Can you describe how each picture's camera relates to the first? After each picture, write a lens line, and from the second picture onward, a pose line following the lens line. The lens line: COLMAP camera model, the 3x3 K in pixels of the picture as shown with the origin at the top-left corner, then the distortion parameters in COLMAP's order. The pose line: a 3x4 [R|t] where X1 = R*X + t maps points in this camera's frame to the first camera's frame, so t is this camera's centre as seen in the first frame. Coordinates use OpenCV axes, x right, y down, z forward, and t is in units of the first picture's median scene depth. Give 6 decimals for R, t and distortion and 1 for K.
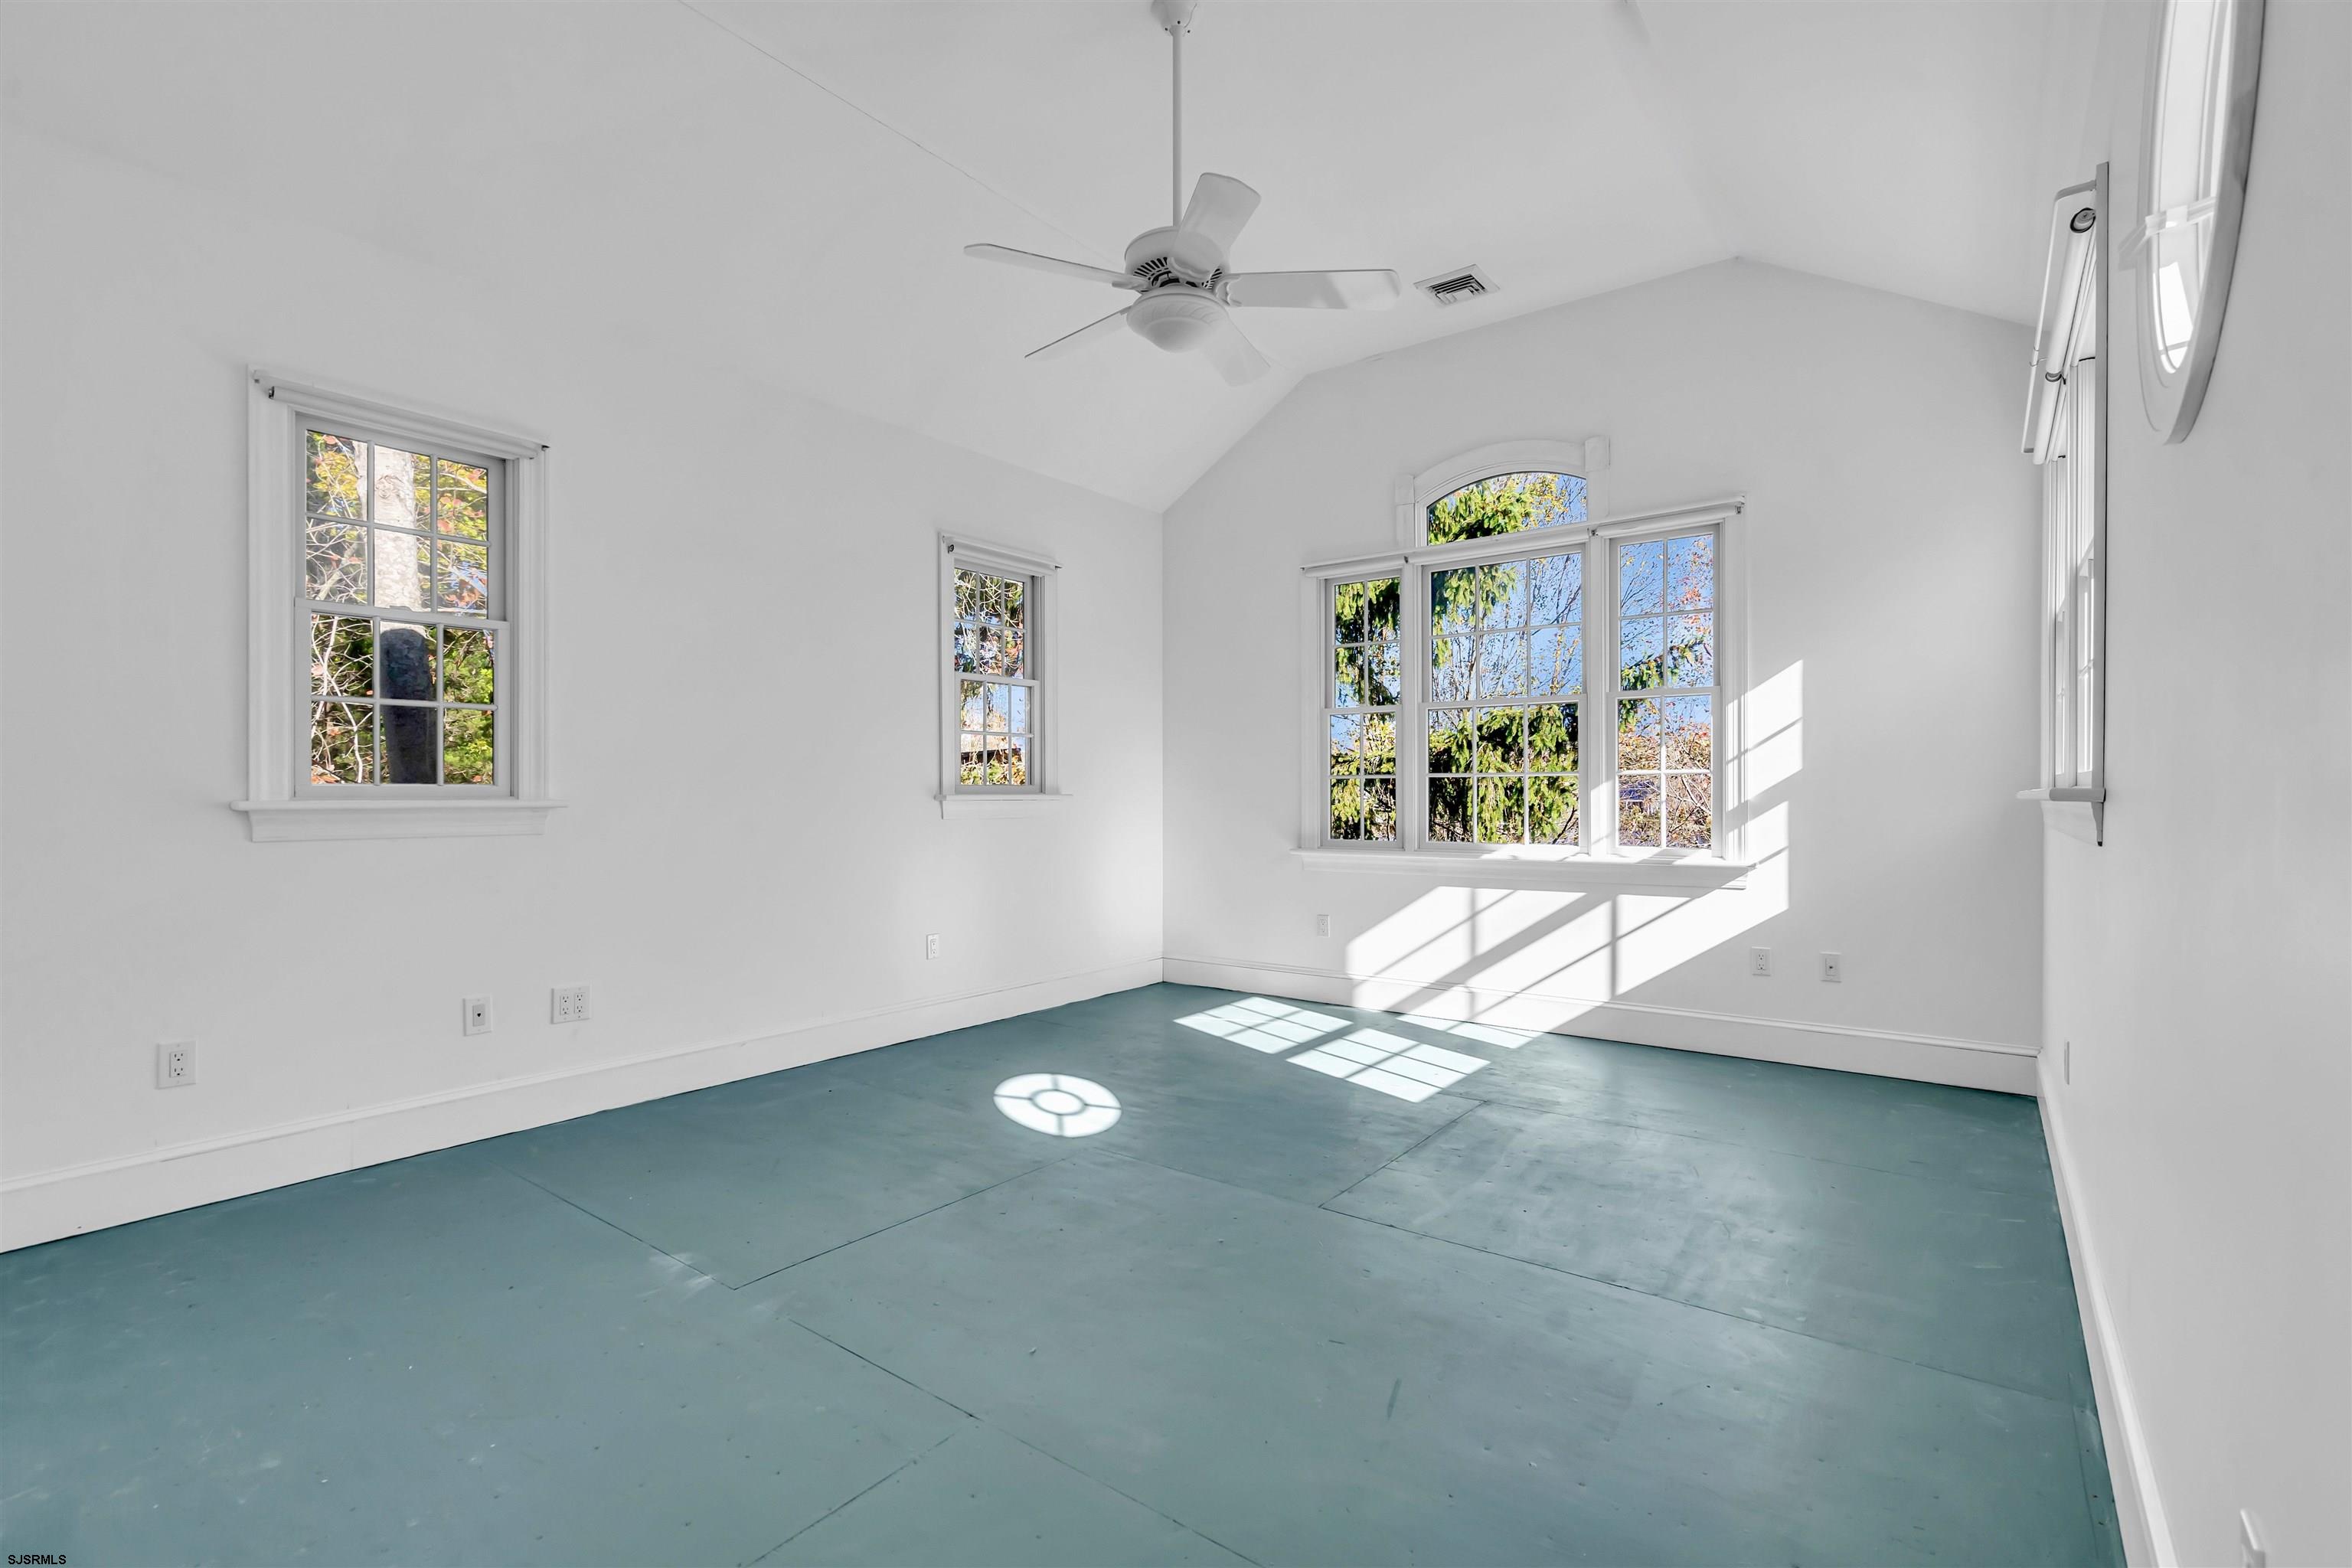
lens RADIAL K [[1065.8, 0, 1185.1], [0, 1065.8, 777.3], [0, 0, 1]] dist [0.066738, 0.000257]
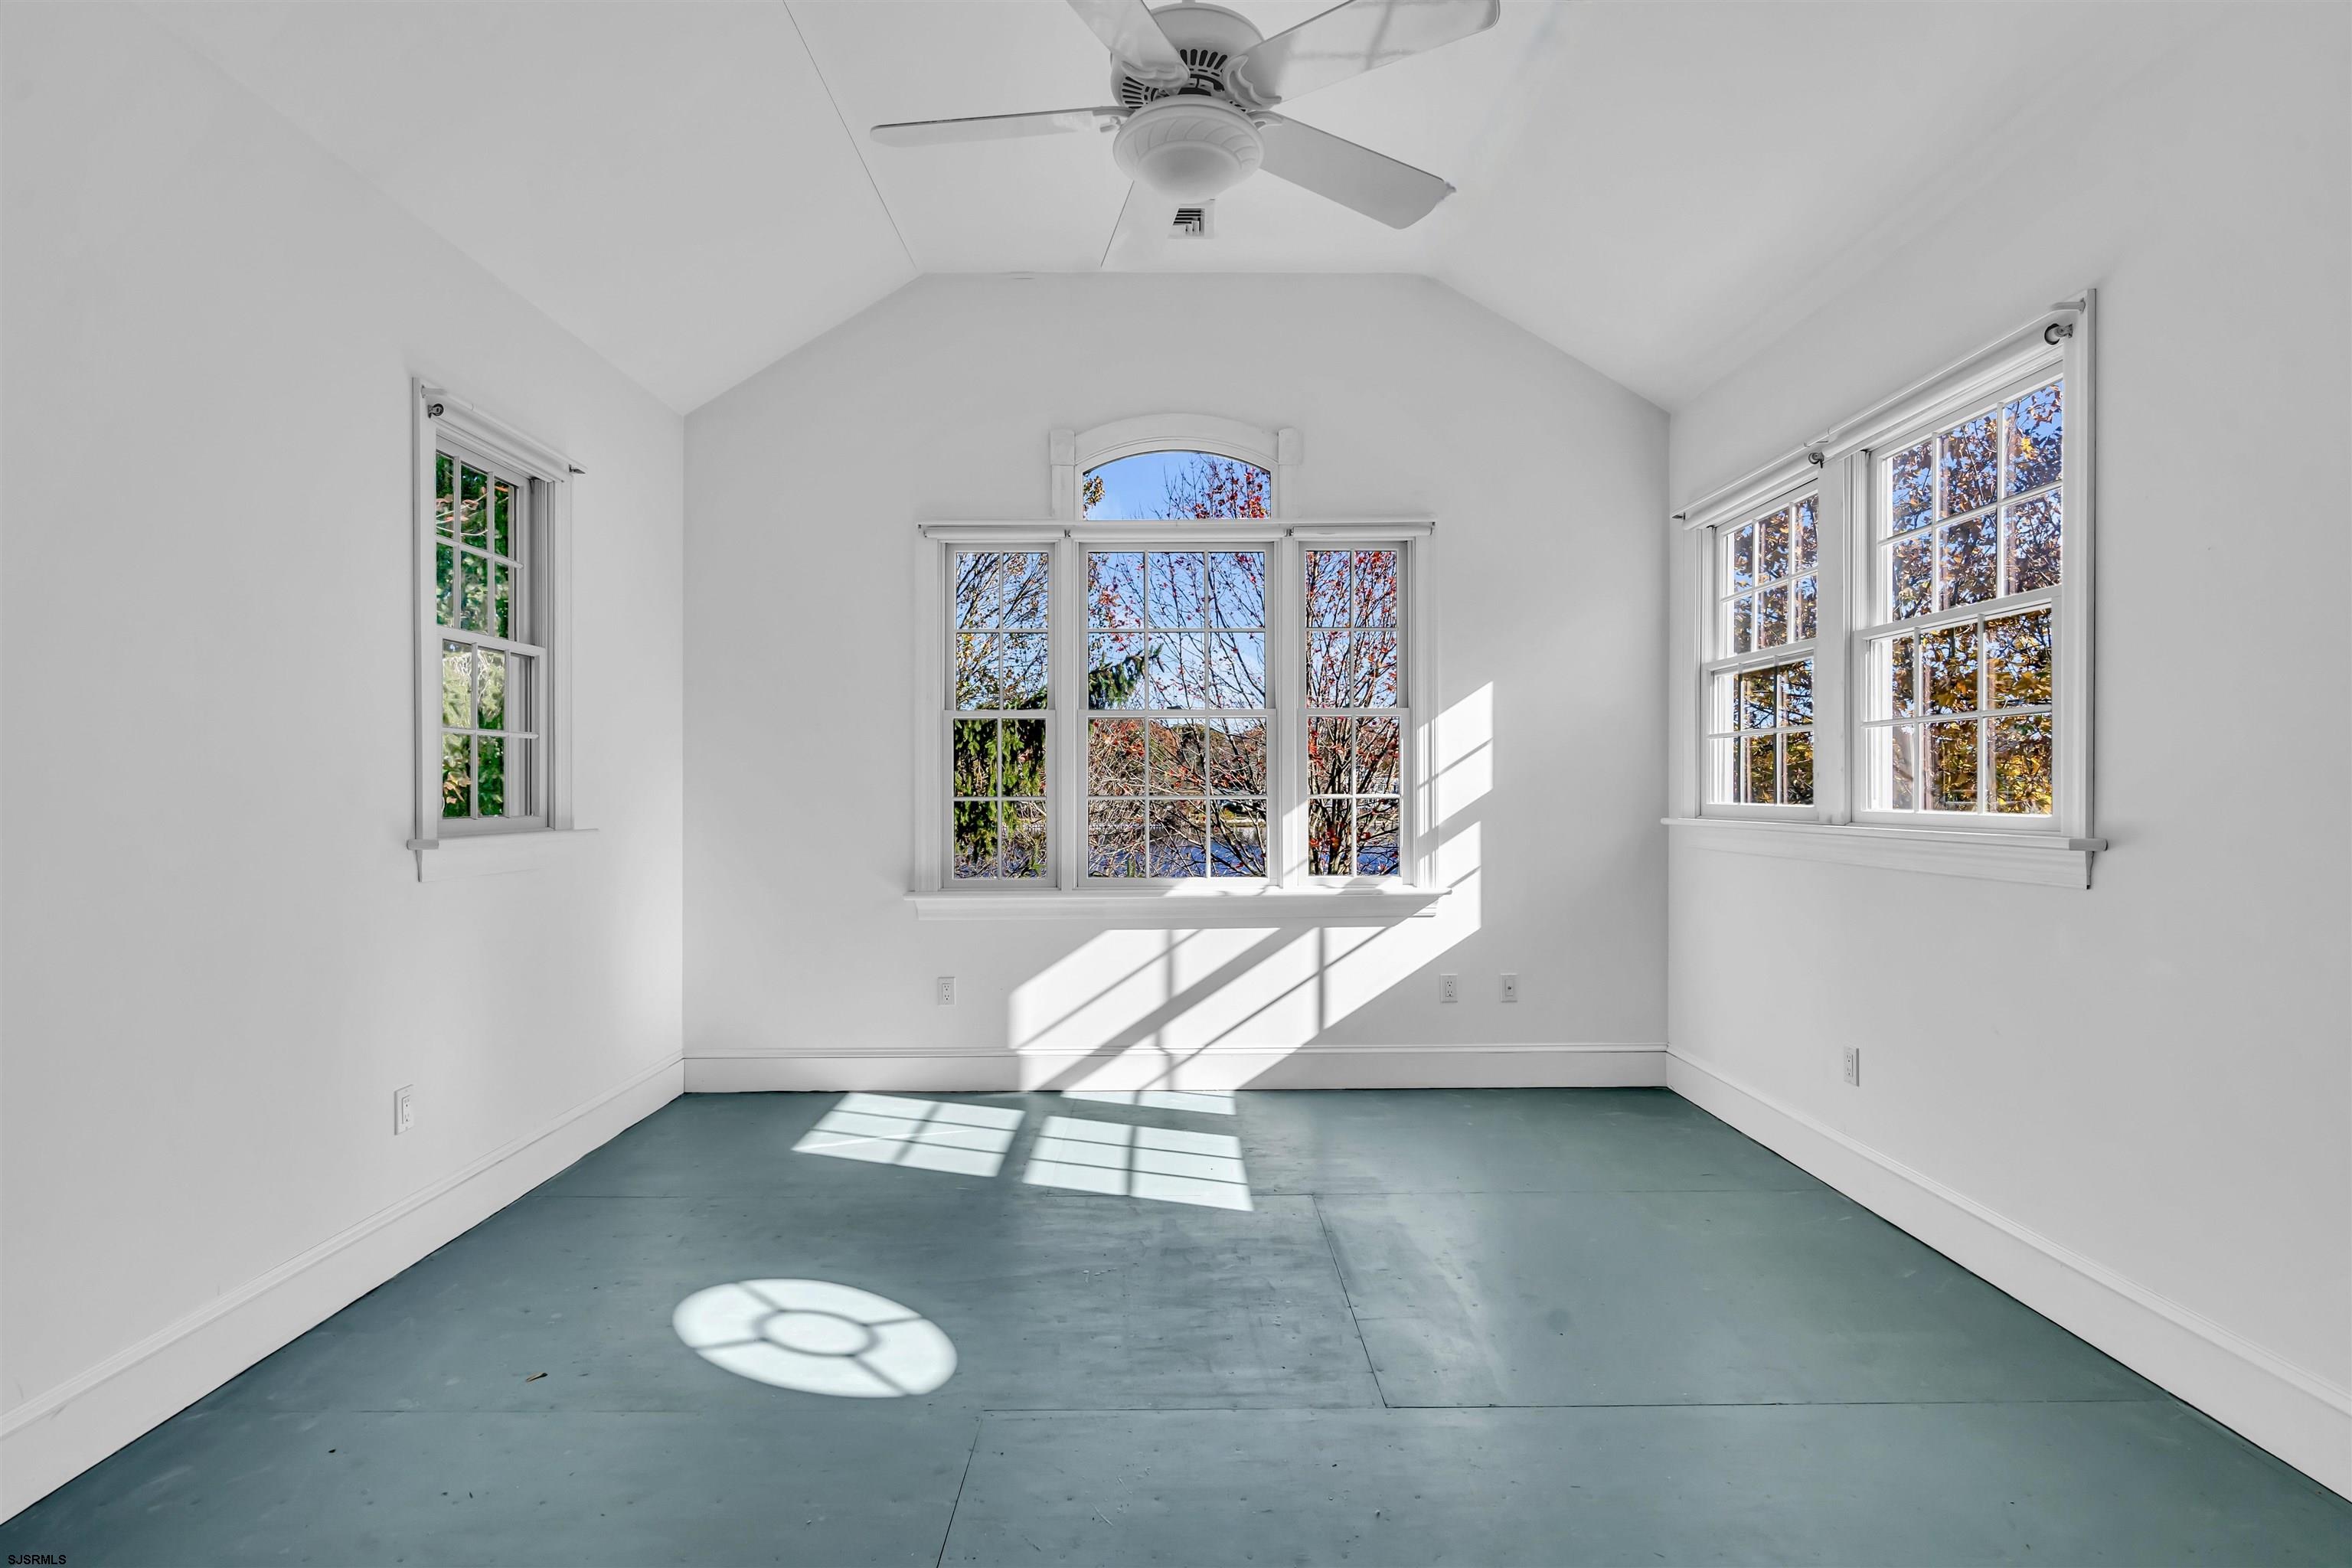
lens RADIAL K [[1160.8, 0, 1164.1], [0, 1160.8, 787.4], [0, 0, 1]] dist [0.037535, 0.000132]
pose [[0.822211, 0.003736, 0.569171, -0.280011], [-0.005615, 0.999983, 0.001548, -0.013569], [-0.569155, -0.004469, 0.822218, 0.269024]]
